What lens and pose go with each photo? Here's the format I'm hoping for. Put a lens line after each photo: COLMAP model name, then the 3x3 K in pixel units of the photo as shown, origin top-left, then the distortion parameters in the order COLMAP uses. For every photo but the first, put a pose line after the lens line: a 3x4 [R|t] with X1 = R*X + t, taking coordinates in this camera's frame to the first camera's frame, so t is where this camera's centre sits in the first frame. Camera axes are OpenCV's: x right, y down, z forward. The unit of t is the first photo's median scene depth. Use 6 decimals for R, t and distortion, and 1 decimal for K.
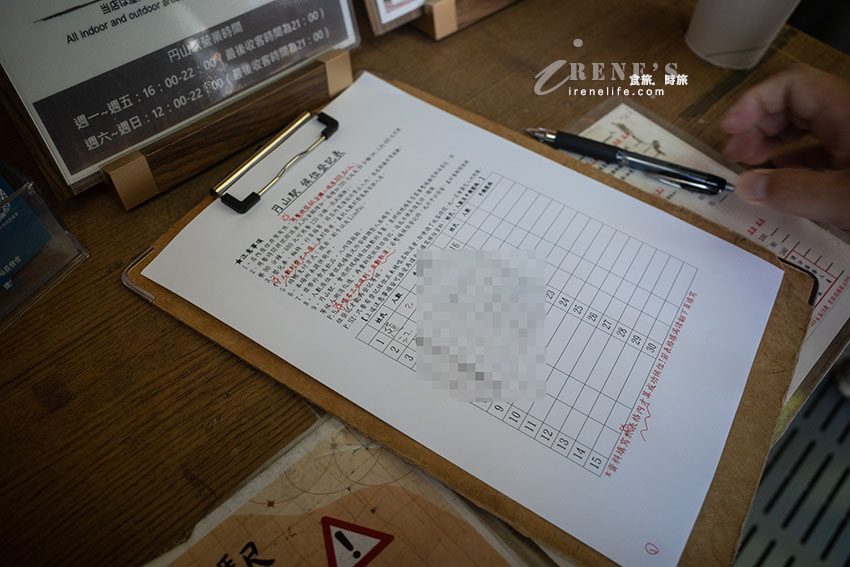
lens RADIAL K [[680.2, 0, 425.0], [0, 680.2, 283.5], [0, 0, 1]] dist [-0.036783, 0.008915]
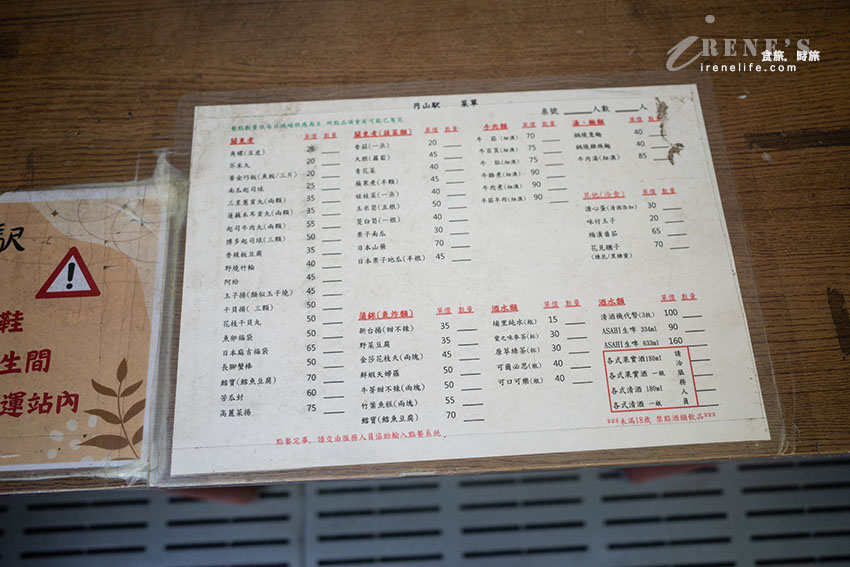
lens RADIAL K [[680.2, 0, 425.0], [0, 680.2, 283.5], [0, 0, 1]] dist [-0.036783, 0.008915]
pose [[0.744392, 0.598856, -0.295385, 0.669014], [-0.494215, 0.791582, 0.359373, -0.323880], [0.449034, -0.121531, 0.885211, 0.199360]]
